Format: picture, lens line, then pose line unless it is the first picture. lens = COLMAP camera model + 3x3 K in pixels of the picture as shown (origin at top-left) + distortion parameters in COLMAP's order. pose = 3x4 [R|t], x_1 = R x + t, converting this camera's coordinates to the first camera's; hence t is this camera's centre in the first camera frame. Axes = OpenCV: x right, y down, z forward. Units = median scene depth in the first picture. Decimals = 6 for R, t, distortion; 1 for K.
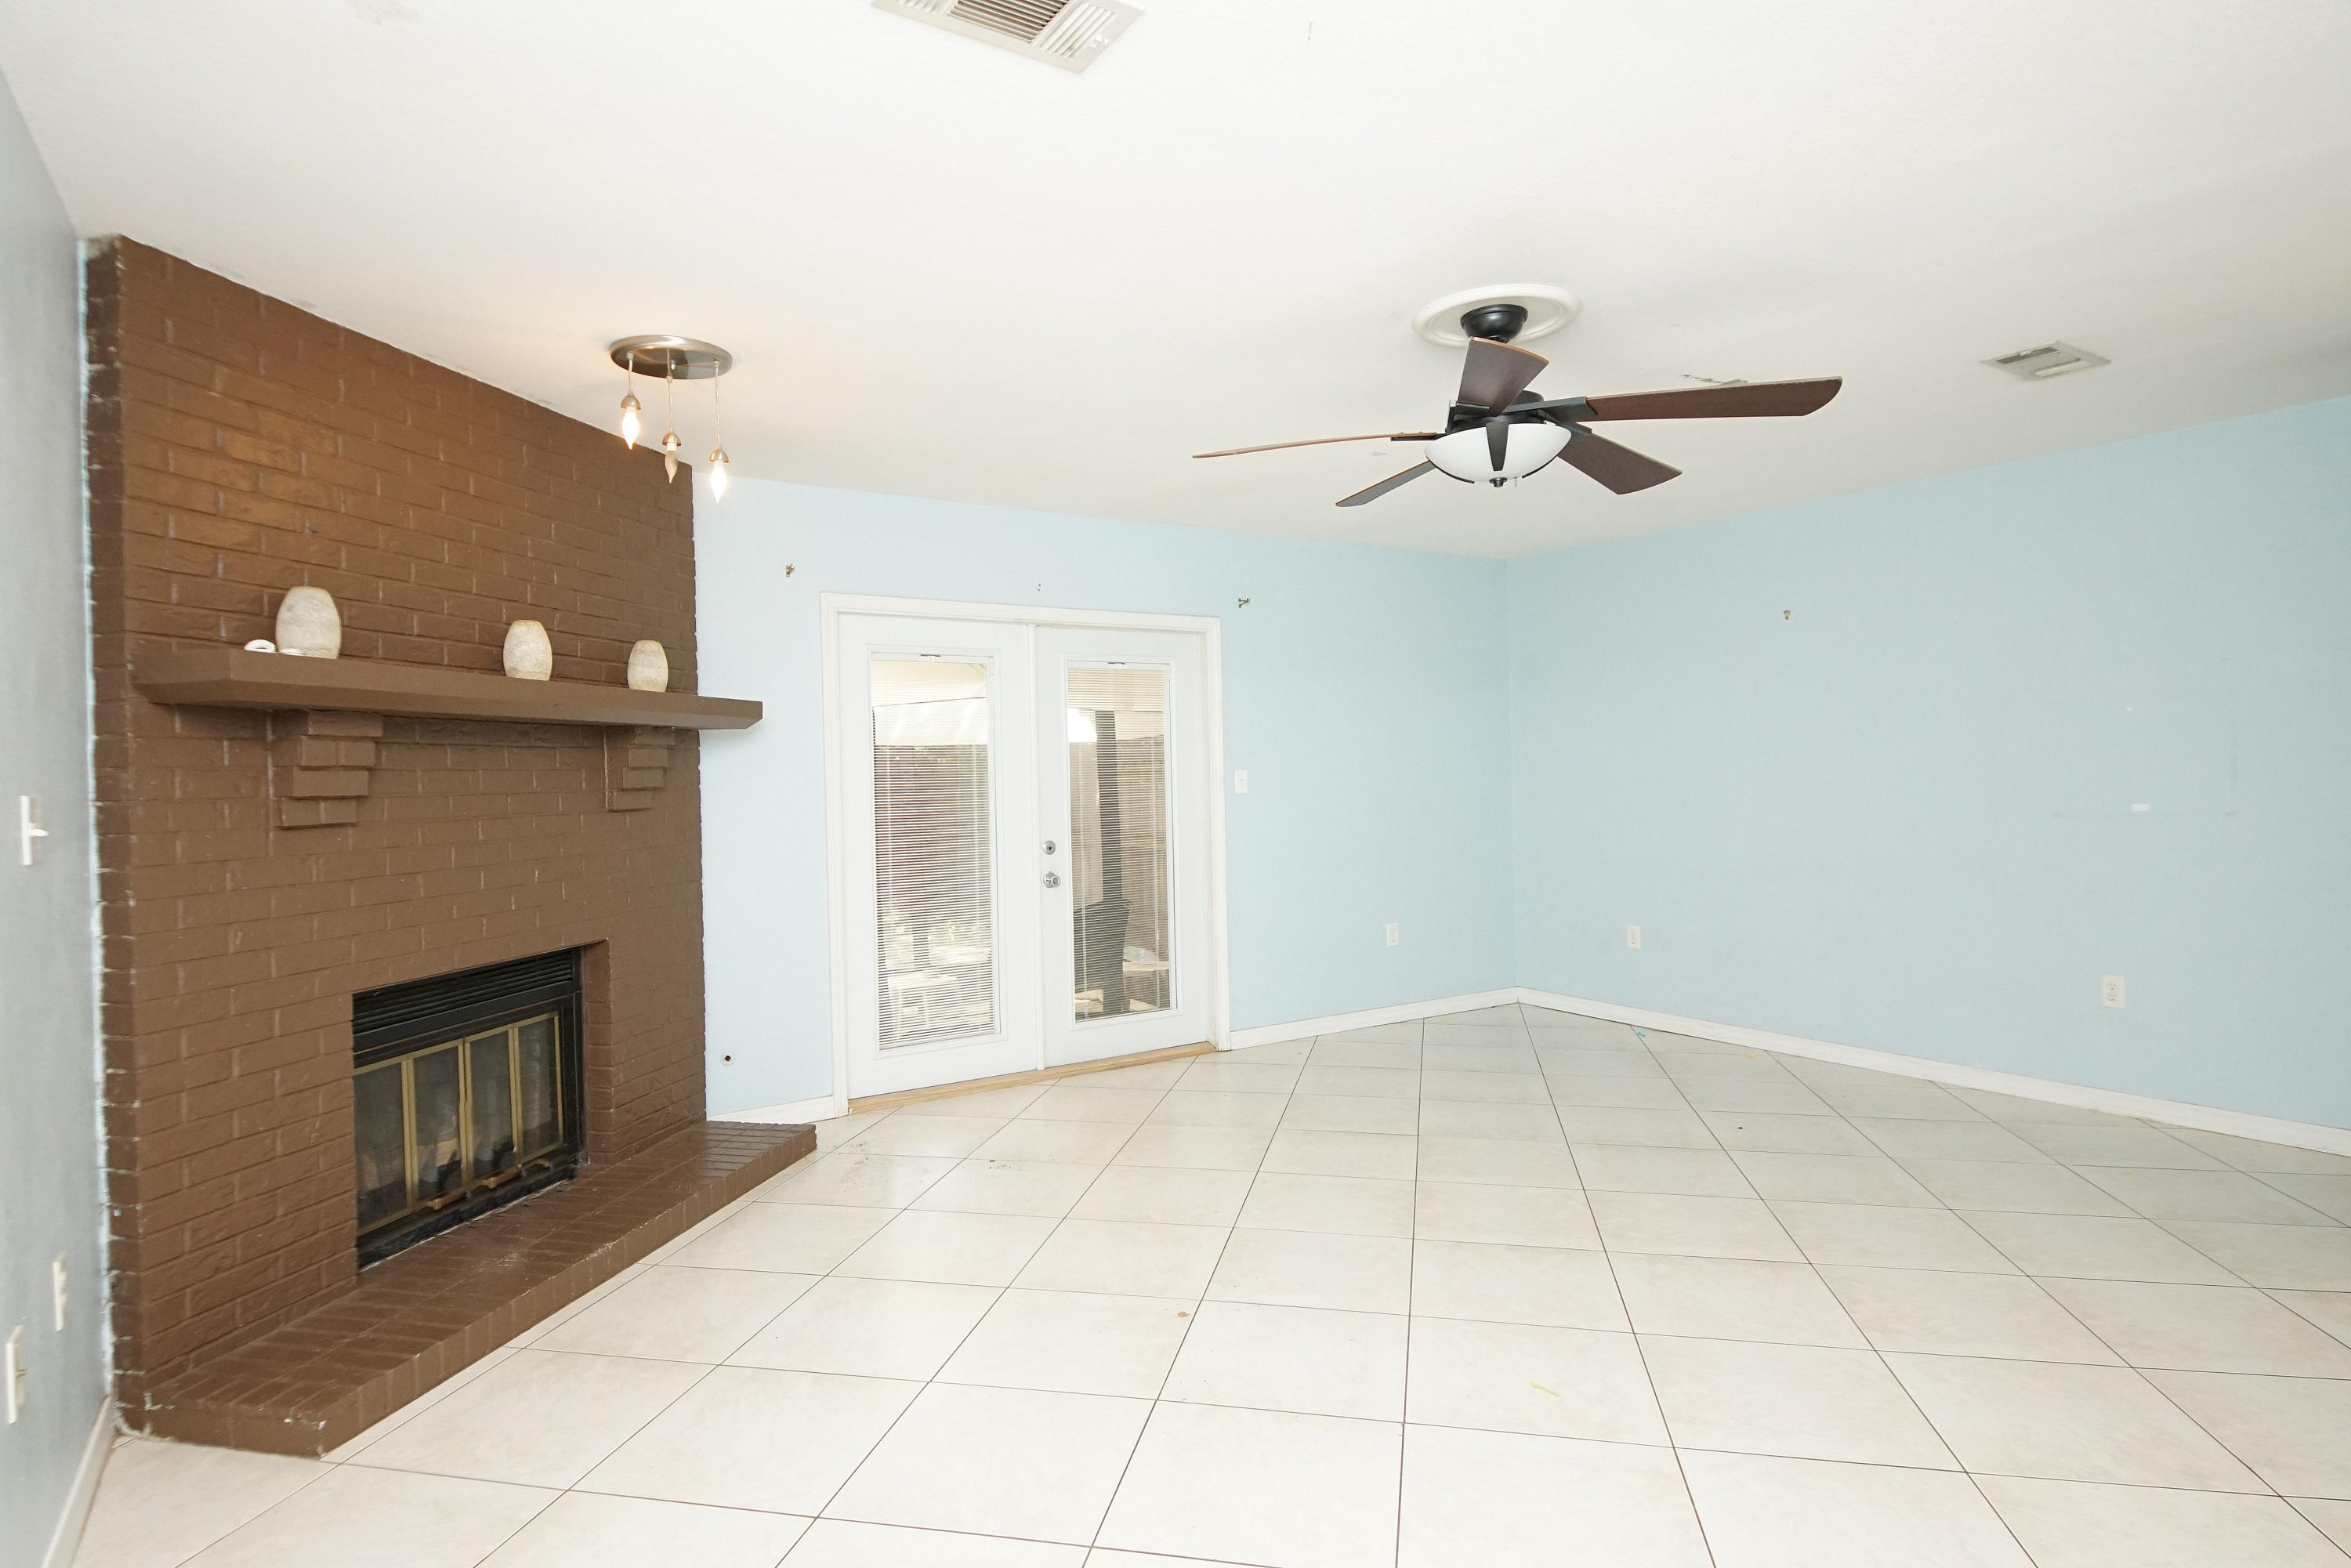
lens RADIAL K [[1217.9, 0, 1175.5], [0, 1217.9, 784.0], [0, 0, 1]] dist [0.002443, -0.012547]
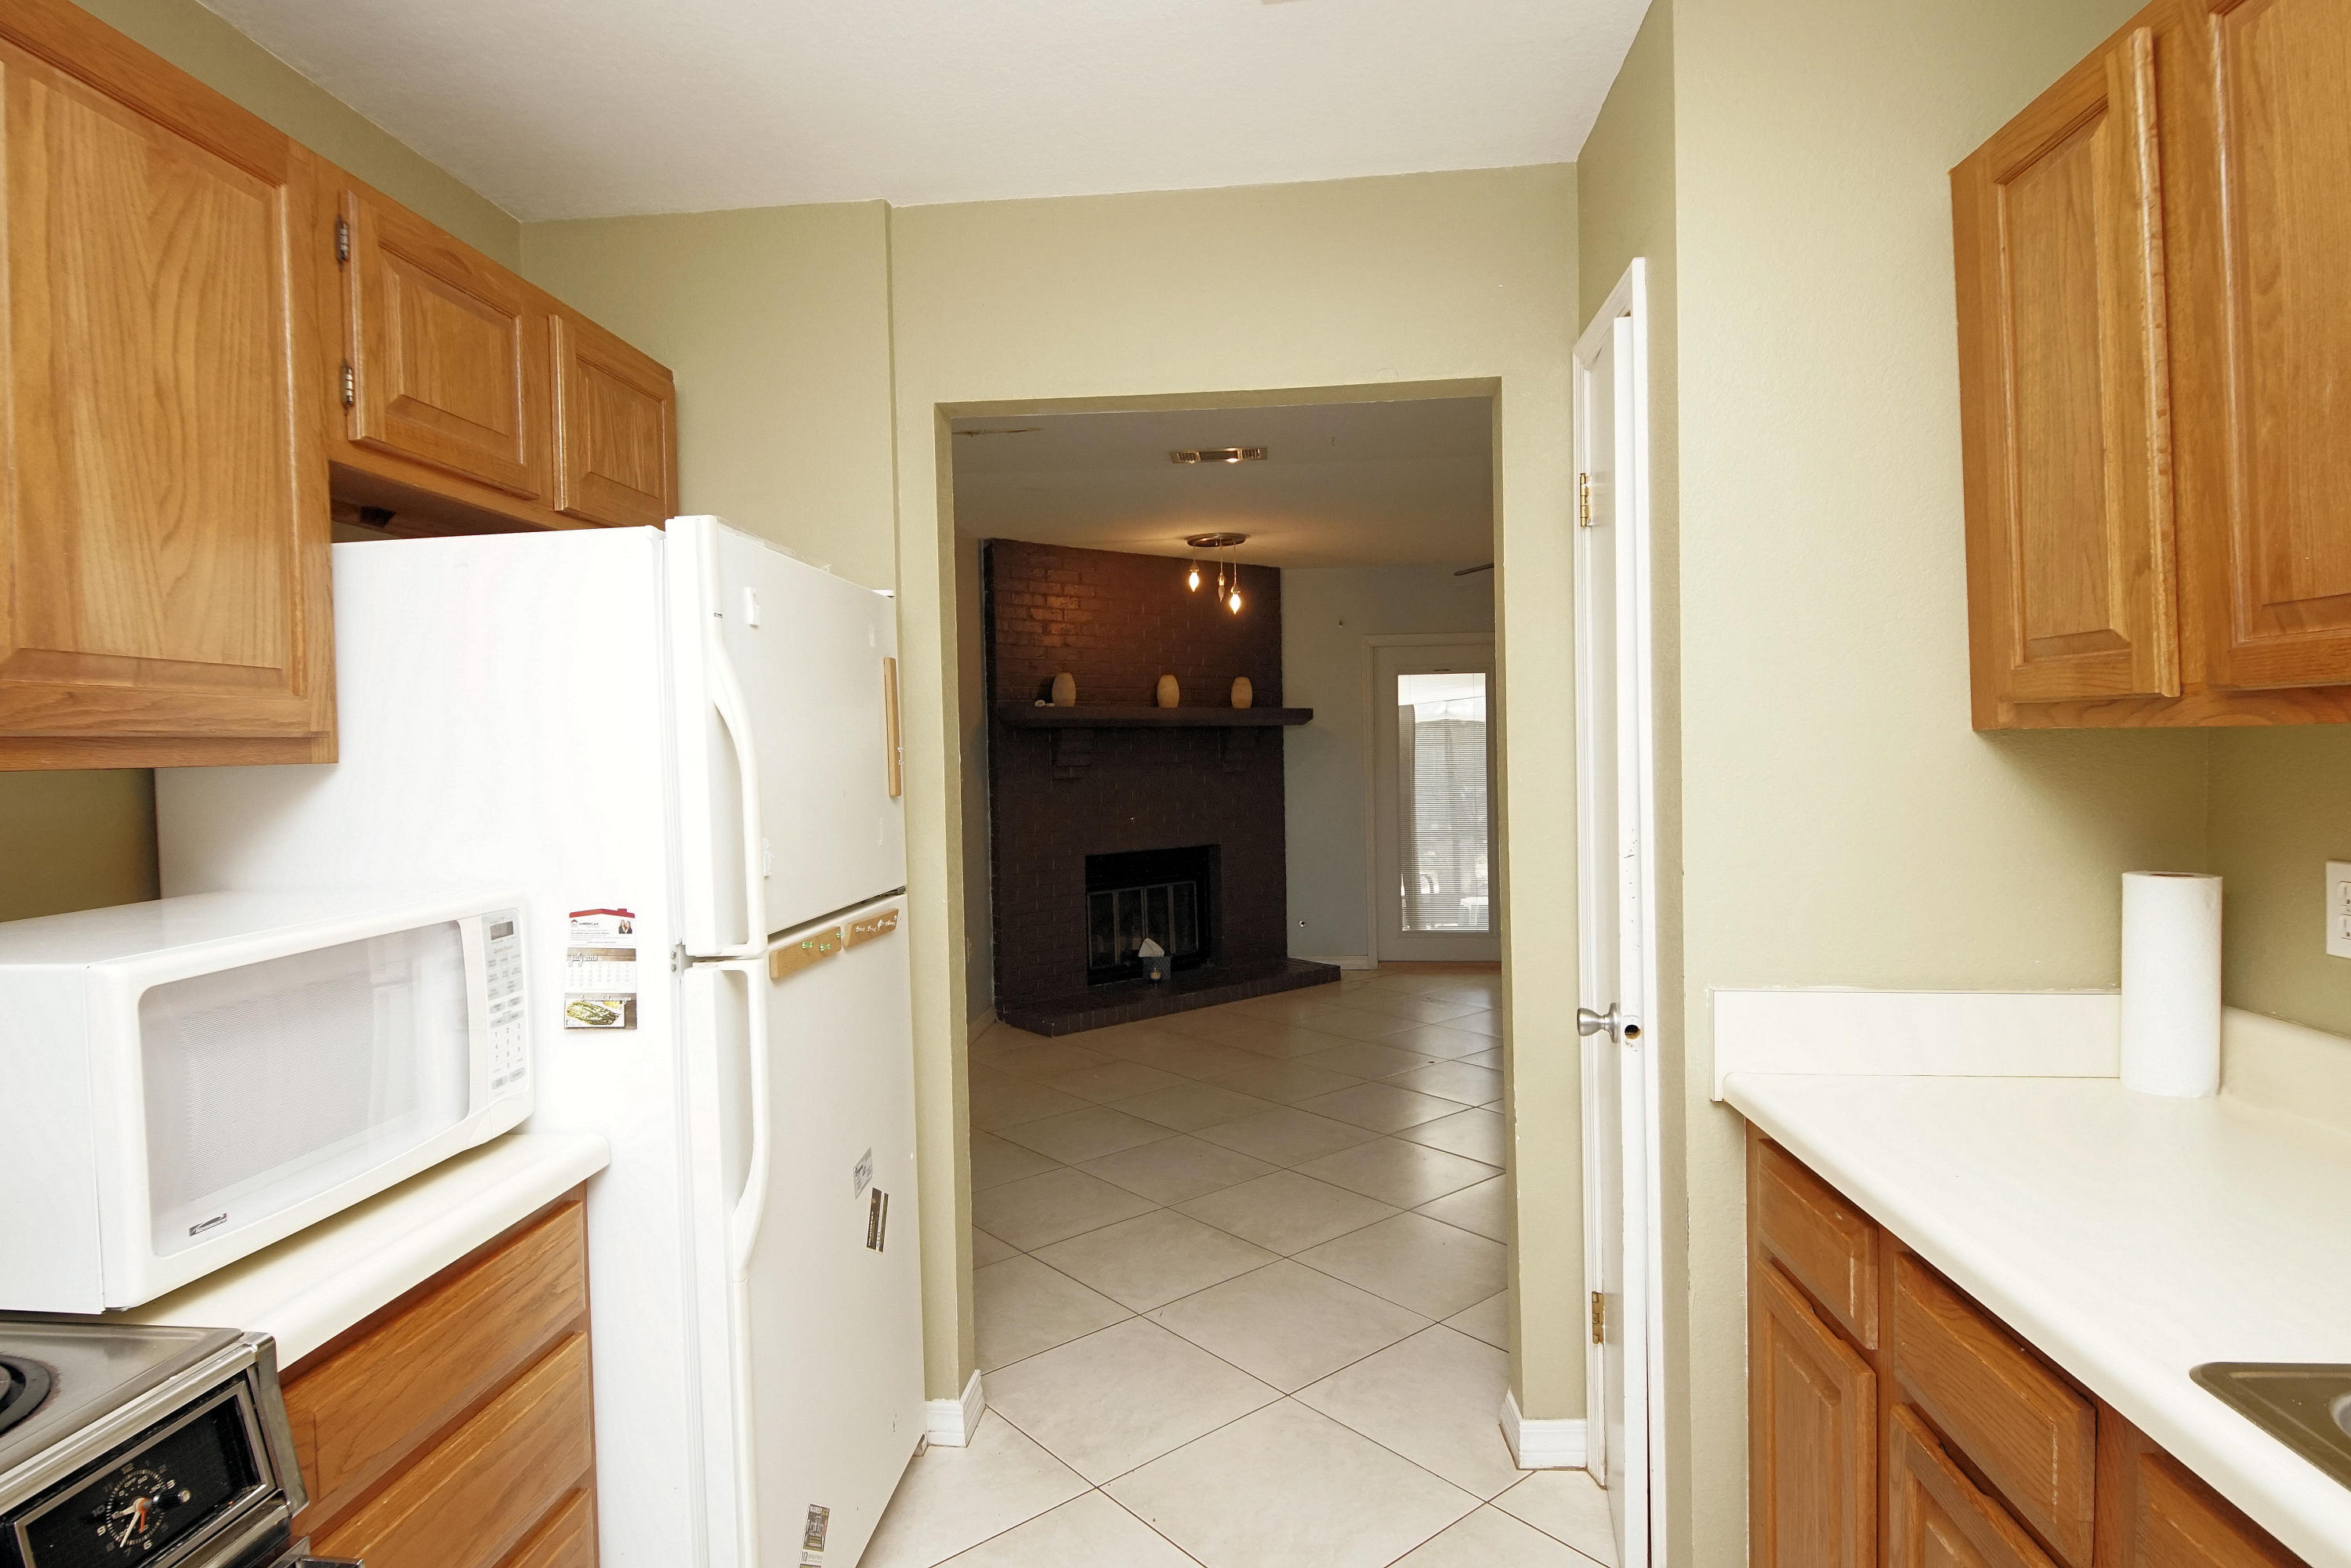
lens RADIAL K [[1217.9, 0, 1175.5], [0, 1217.9, 784.0], [0, 0, 1]] dist [0.002443, -0.012547]
pose [[0.772343, 0.014471, -0.635041, 0.762380], [0.004010, 0.999609, 0.027655, -0.015622], [0.635193, -0.023906, 0.771983, -0.530617]]
